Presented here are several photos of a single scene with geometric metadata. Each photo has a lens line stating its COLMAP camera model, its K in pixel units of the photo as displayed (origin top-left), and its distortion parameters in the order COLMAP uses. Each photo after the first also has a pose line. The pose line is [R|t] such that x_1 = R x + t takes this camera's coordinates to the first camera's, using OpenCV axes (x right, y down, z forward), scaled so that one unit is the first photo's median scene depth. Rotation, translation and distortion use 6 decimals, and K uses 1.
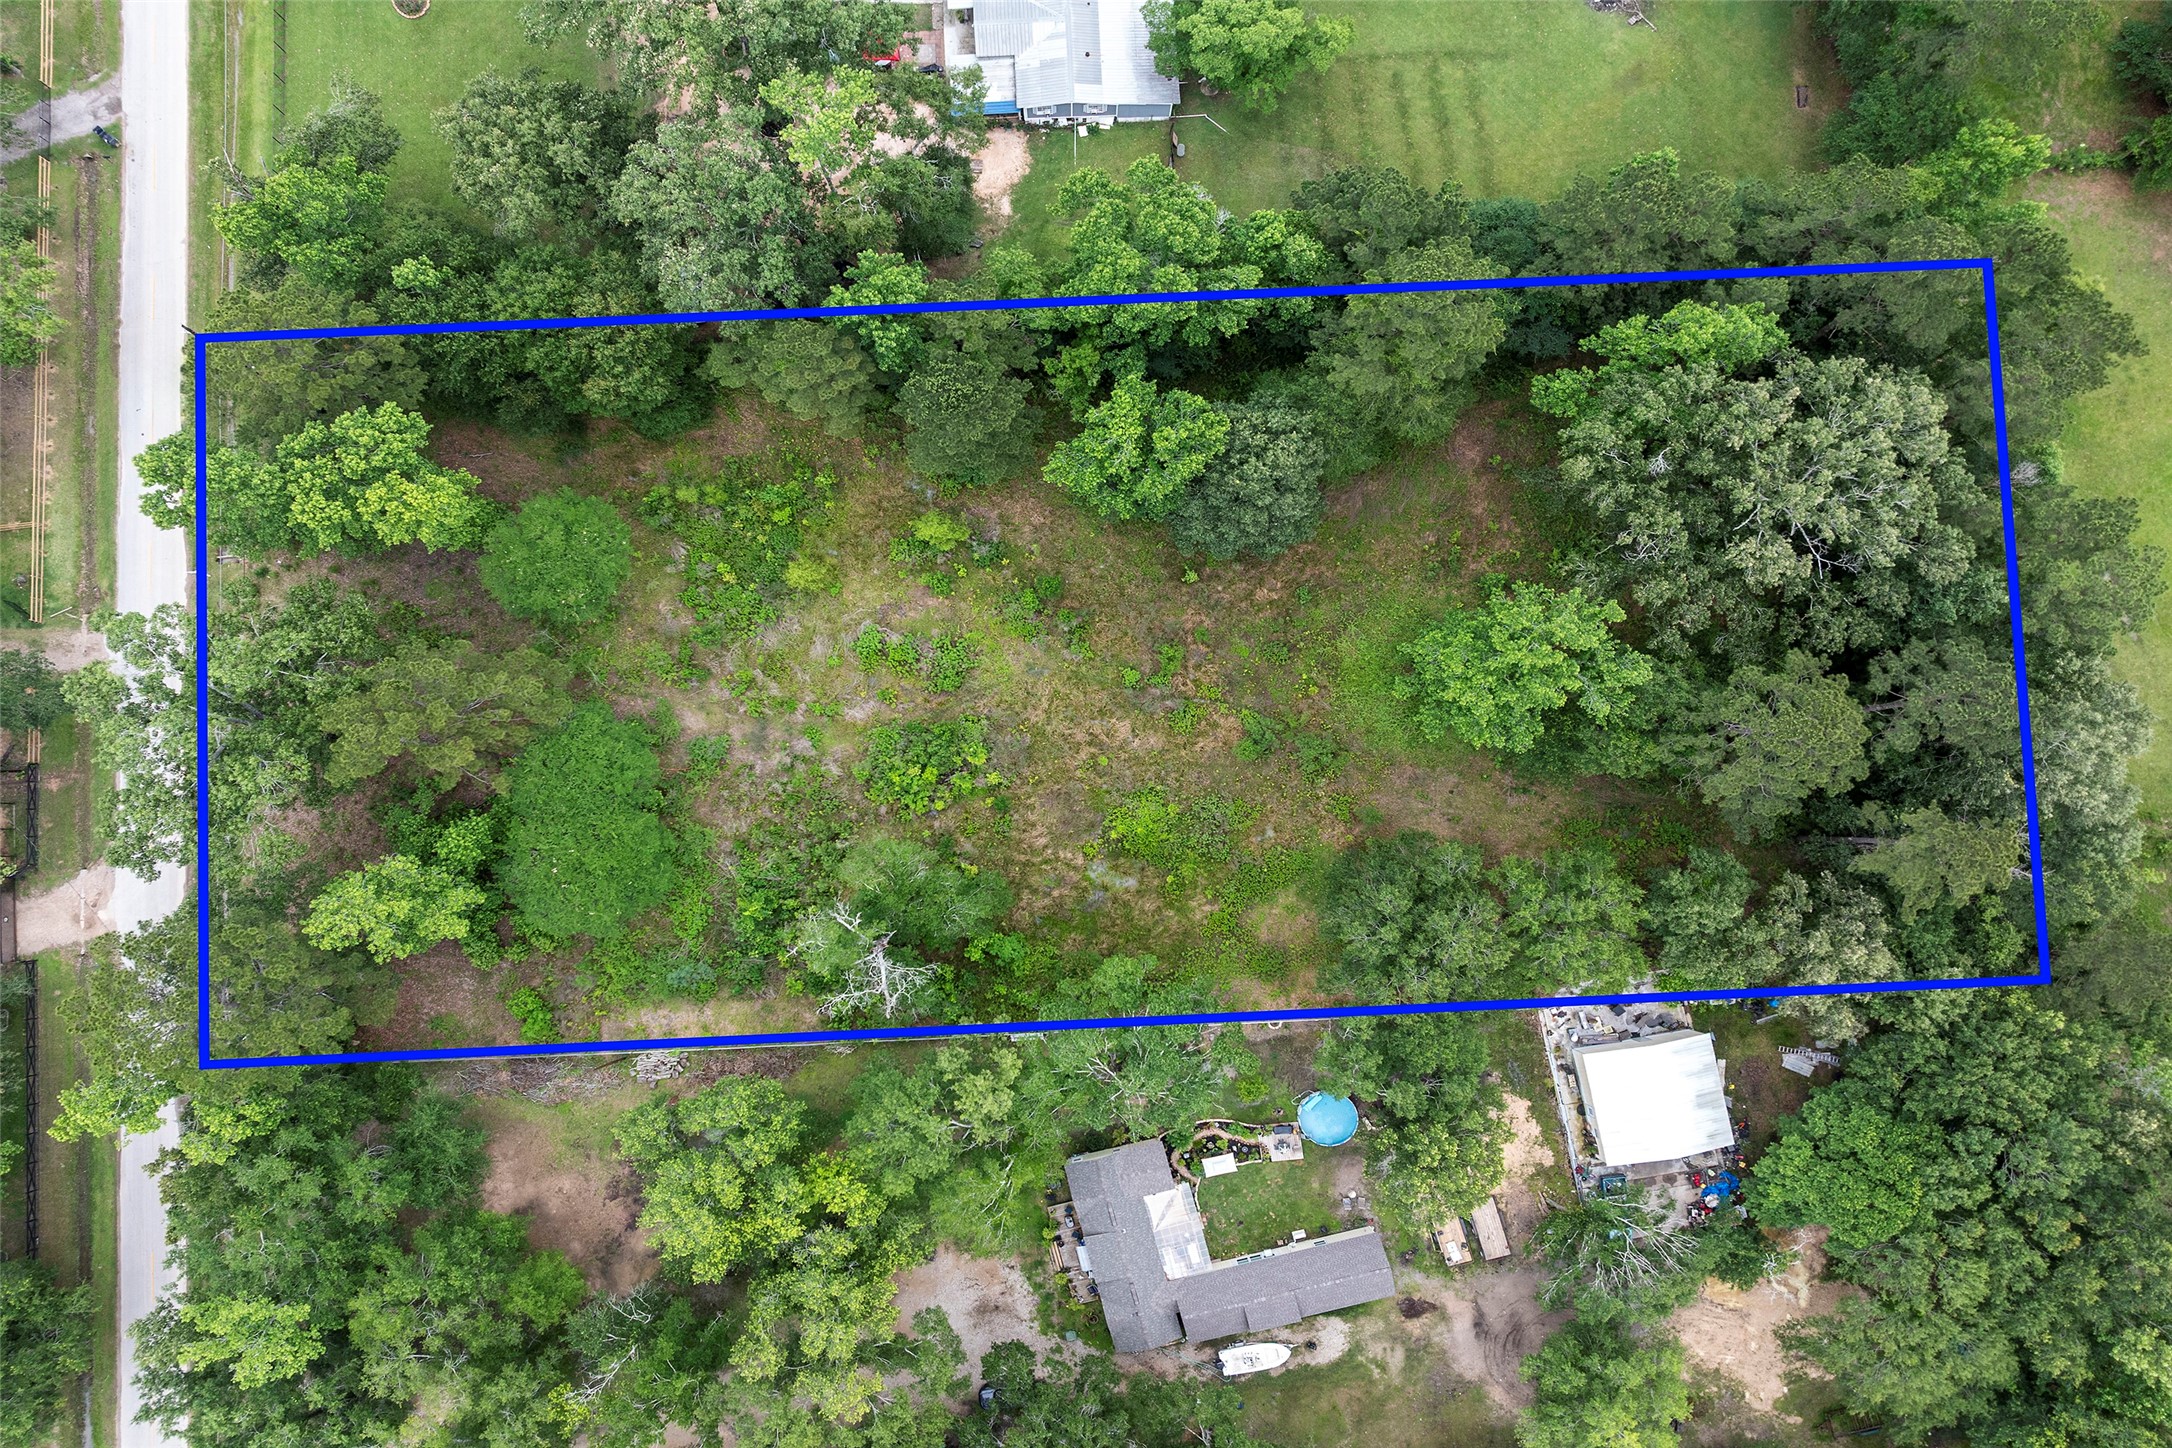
lens RADIAL K [[1425.3, 0, 1087.9], [0, 1425.3, 790.6], [0, 0, 1]] dist [-0.011397, -0.001993]
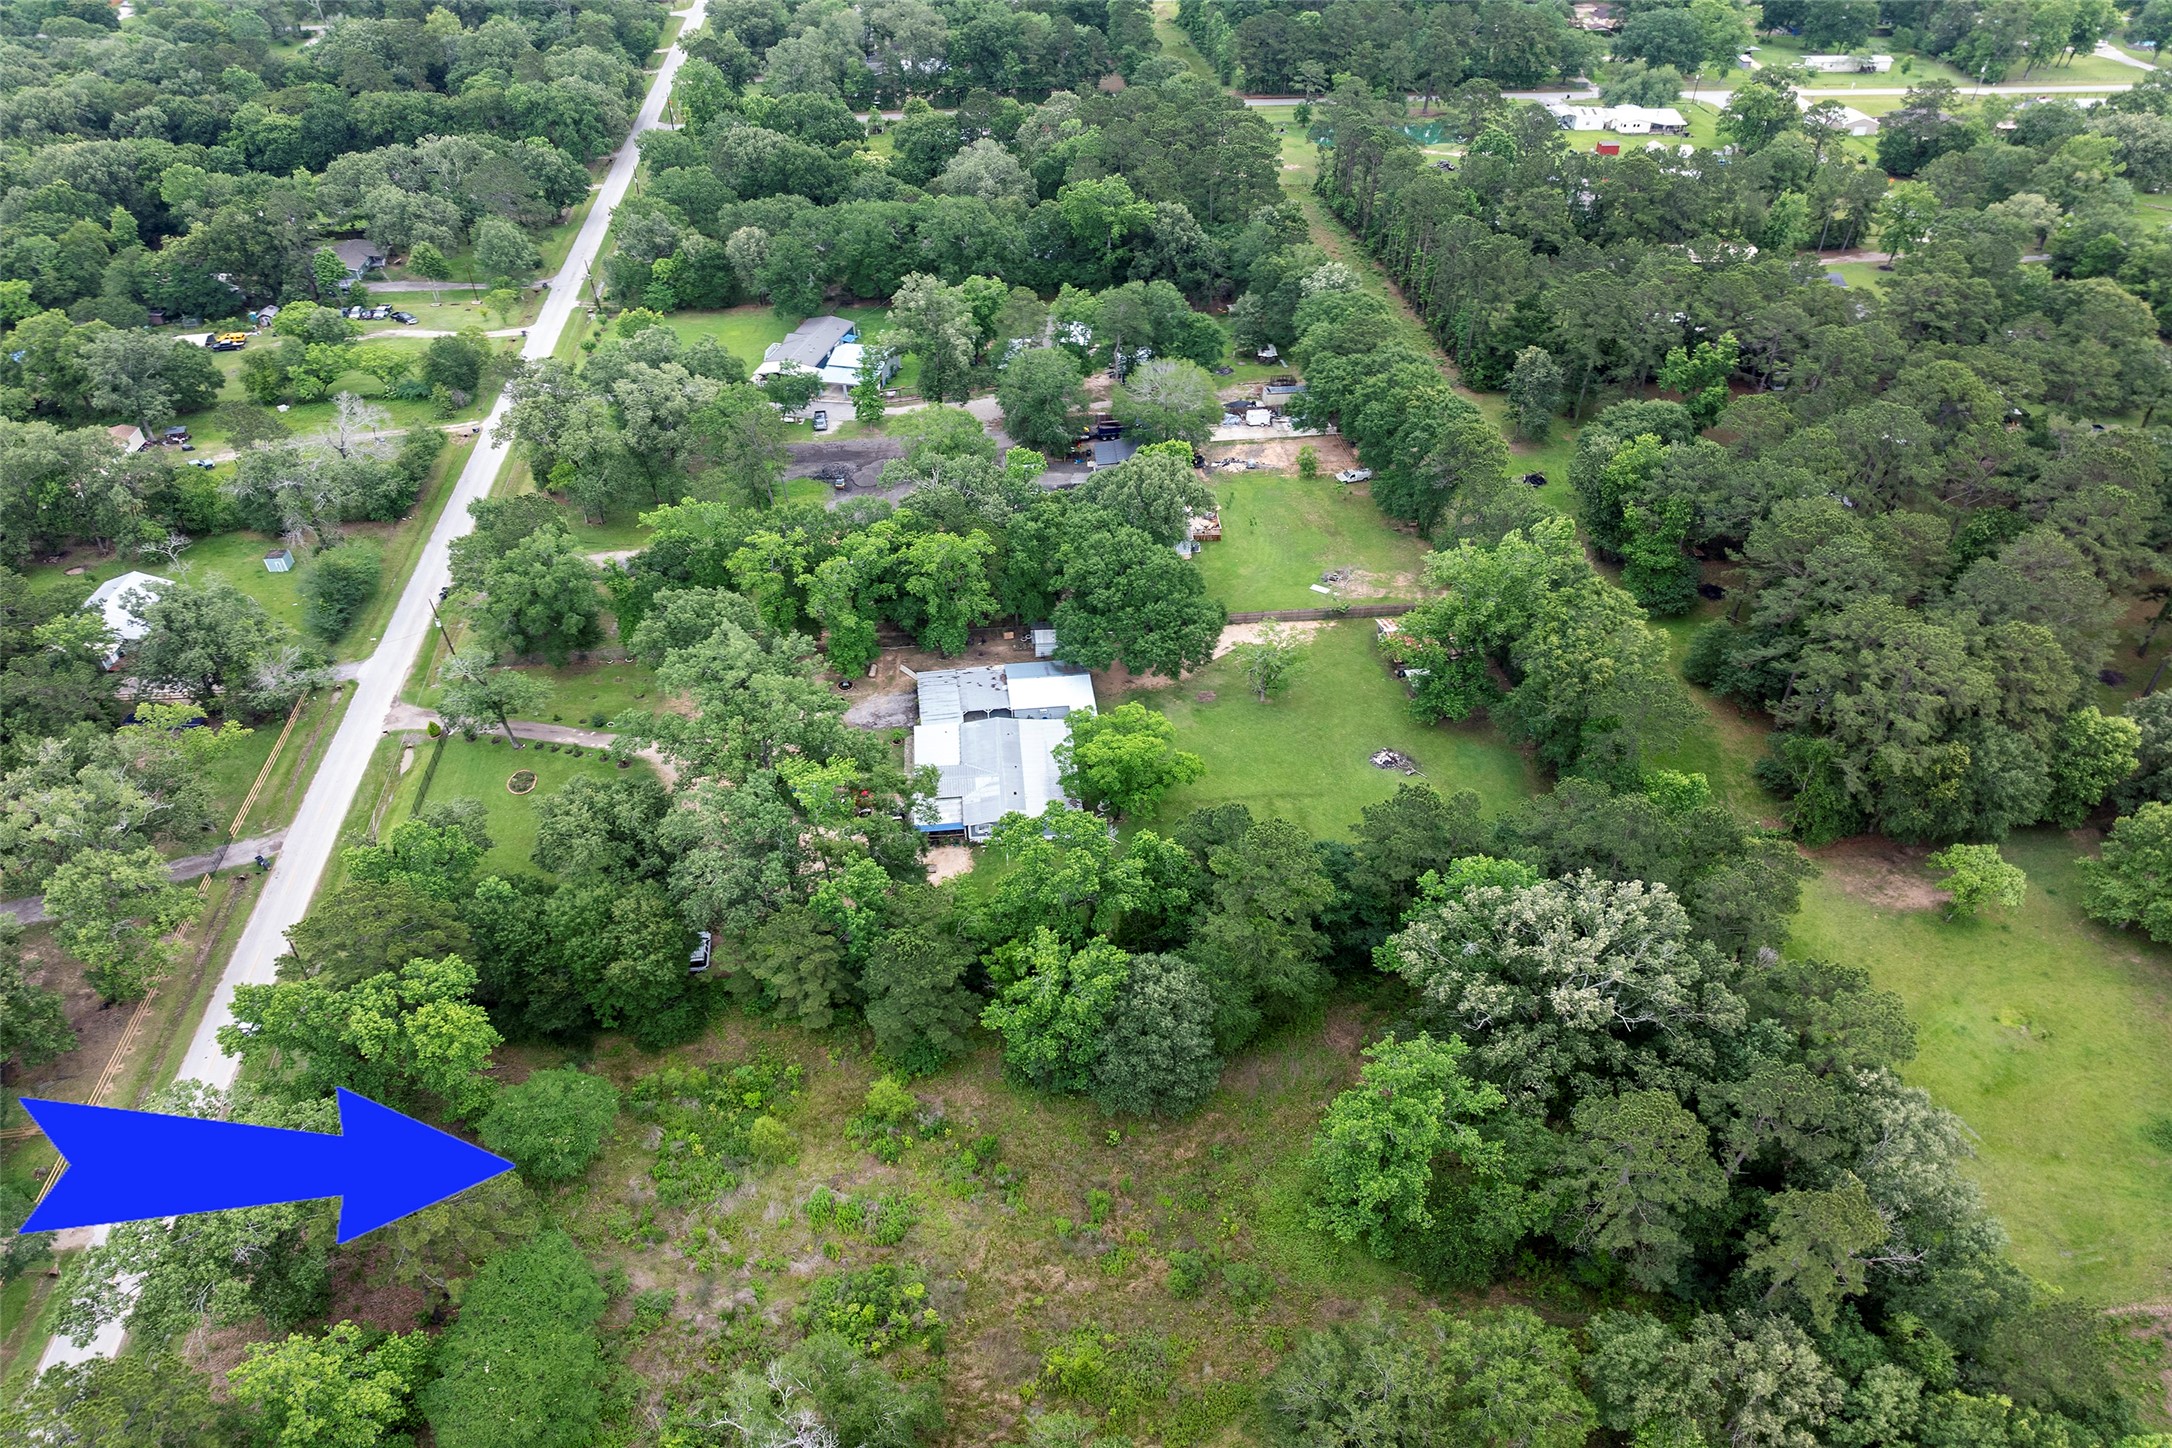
lens RADIAL K [[1517.7, 0, 1086.2], [0, 1517.7, 723.0], [0, 0, 1]] dist [0.009491, 0.001284]
pose [[0.999051, -0.035015, 0.025904, 0.031553], [0.042942, 0.692303, -0.720328, 0.483123], [0.007289, 0.720757, 0.693149, -0.060340]]
